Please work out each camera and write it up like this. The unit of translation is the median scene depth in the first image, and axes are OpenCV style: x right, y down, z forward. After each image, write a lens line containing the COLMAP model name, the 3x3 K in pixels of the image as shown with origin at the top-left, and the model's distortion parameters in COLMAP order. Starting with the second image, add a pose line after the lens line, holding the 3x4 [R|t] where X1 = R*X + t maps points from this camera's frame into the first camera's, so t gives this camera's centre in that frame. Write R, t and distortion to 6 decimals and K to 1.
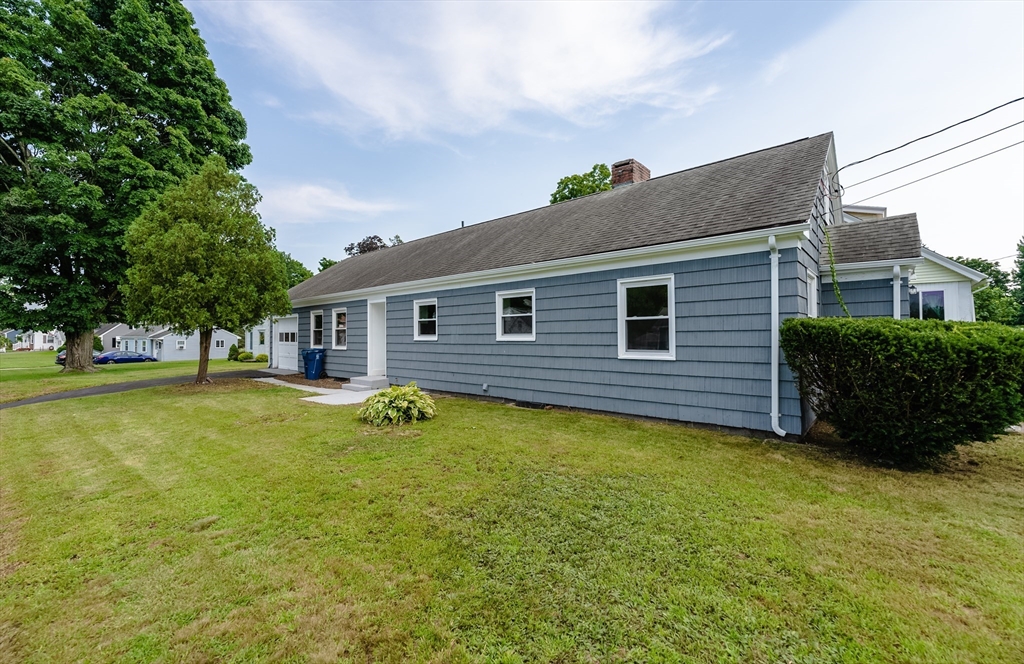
lens RADIAL K [[429.9, 0, 526.9], [0, 429.9, 331.3], [0, 0, 1]] dist [-0.000385, -0.000234]
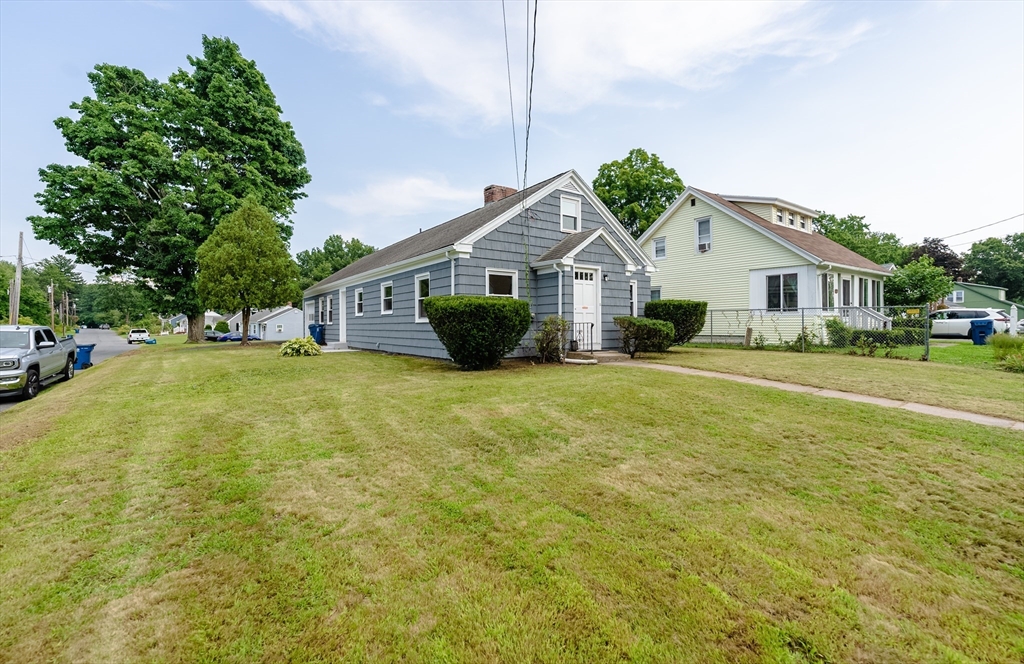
lens RADIAL K [[455.1, 0, 530.0], [0, 455.1, 329.6], [0, 0, 1]] dist [-0.001697, -0.000136]
pose [[0.975648, 0.002949, -0.219321, 0.648166], [0.002029, 0.999746, 0.022468, 0.031826], [0.219332, -0.022366, 0.975394, -0.392949]]
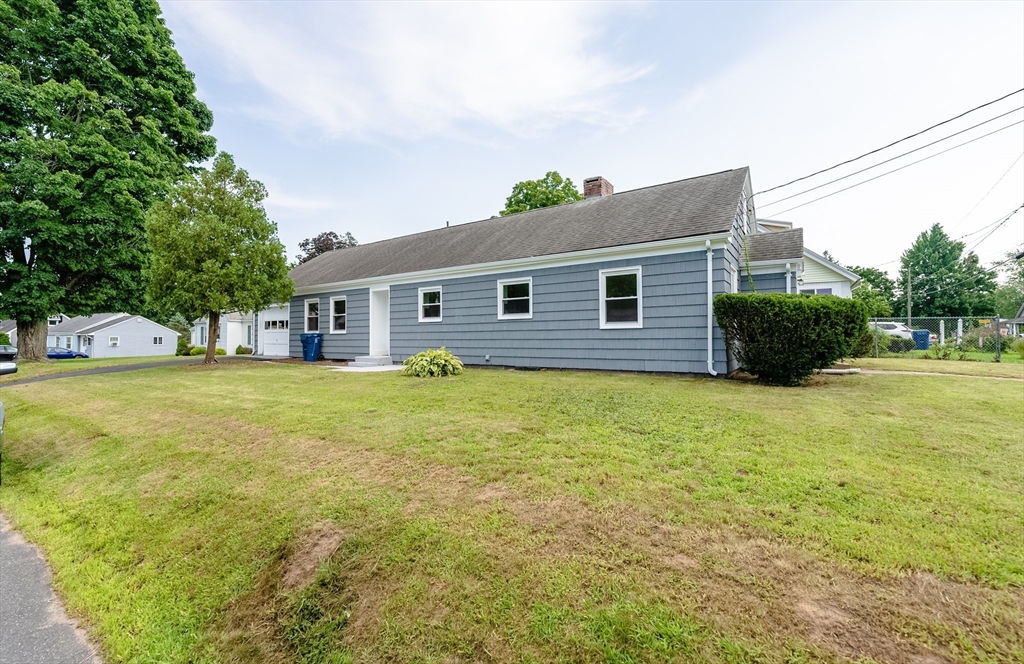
lens RADIAL K [[429.9, 0, 526.9], [0, 429.9, 331.3], [0, 0, 1]] dist [-0.000385, -0.000234]
pose [[0.991845, 0.002350, 0.127429, -0.114489], [-0.001770, 0.999988, -0.004662, 0.048356], [-0.127438, 0.004398, 0.991837, -0.187169]]
